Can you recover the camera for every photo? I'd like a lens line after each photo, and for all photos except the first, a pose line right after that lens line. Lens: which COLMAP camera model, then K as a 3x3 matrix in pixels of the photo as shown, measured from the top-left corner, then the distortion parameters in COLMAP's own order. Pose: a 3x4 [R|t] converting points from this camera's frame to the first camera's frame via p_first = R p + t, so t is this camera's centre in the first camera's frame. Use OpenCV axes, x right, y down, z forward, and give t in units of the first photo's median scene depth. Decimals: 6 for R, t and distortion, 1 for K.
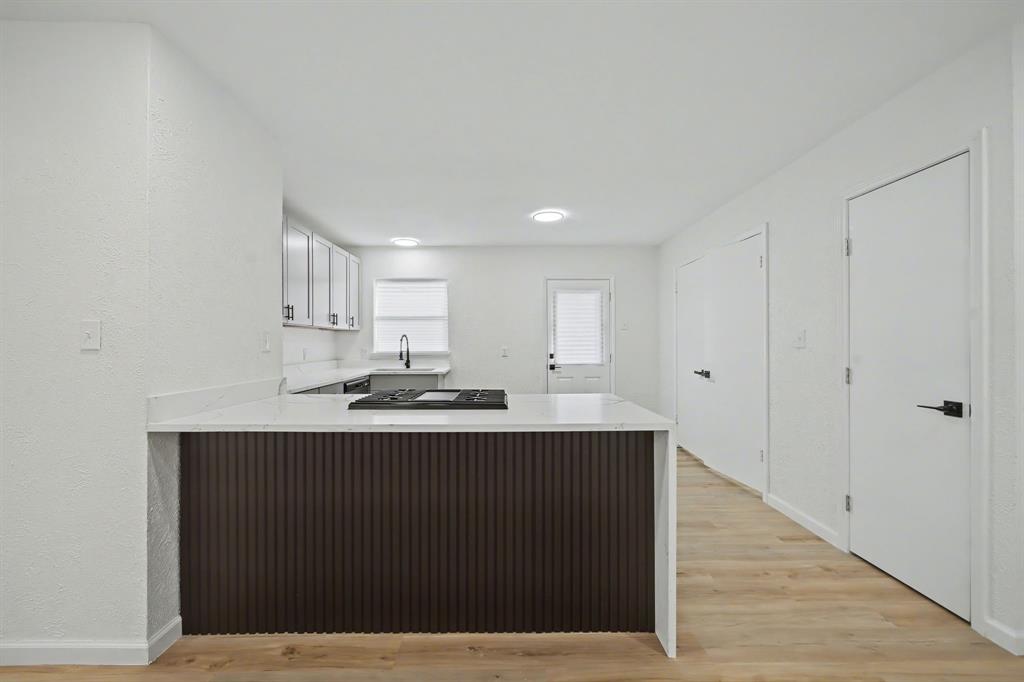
lens RADIAL K [[409.5, 0, 513.3], [0, 409.5, 346.3], [0, 0, 1]] dist [0.000371, -0.000623]
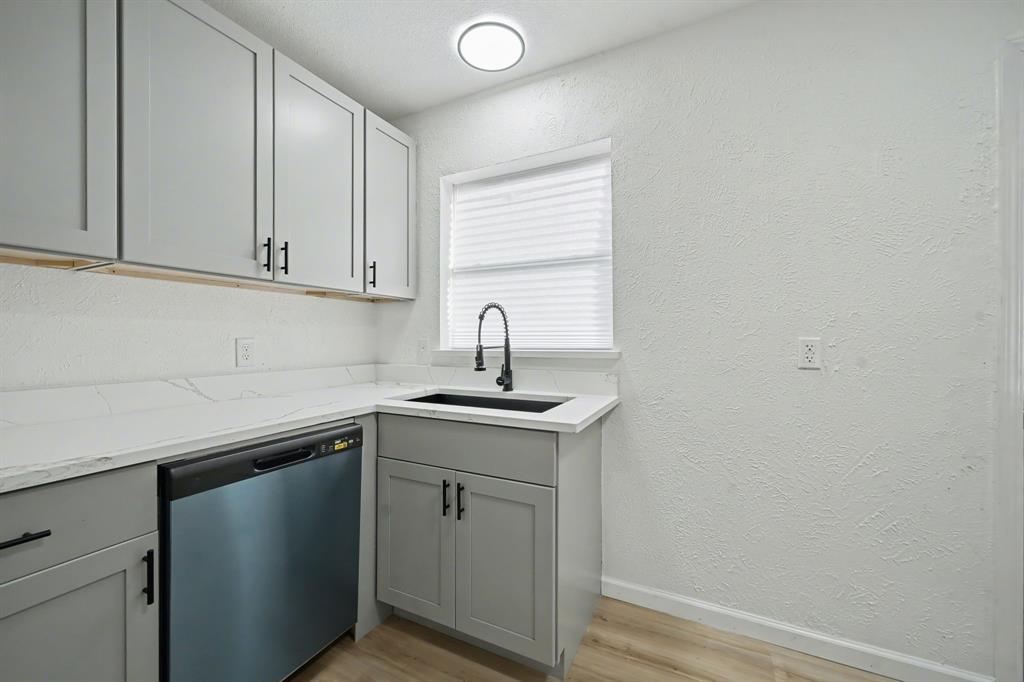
lens RADIAL K [[409.5, 0, 507.5], [0, 409.5, 340.7], [0, 0, 1]] dist [0.000371, -0.000623]
pose [[0.878911, 0.005353, -0.476955, -0.085716], [-0.006554, 0.999978, -0.000855, 0.007354], [0.476940, 0.003878, 0.878927, 0.793560]]
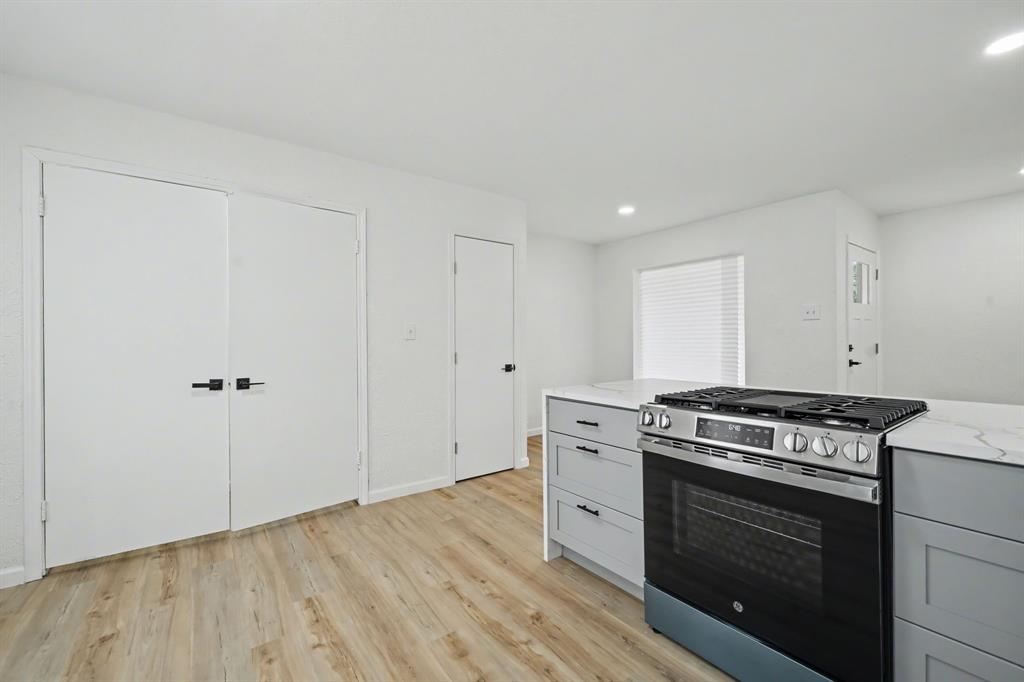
lens RADIAL K [[417.9, 0, 512.5], [0, 417.9, 340.5], [0, 0, 1]] dist [-0.000767, -0.000279]
pose [[-0.581279, 0.007406, 0.813670, -0.271105], [0.014301, 0.999897, 0.001116, 0.006432], [-0.813578, 0.012284, -0.581326, 0.953445]]
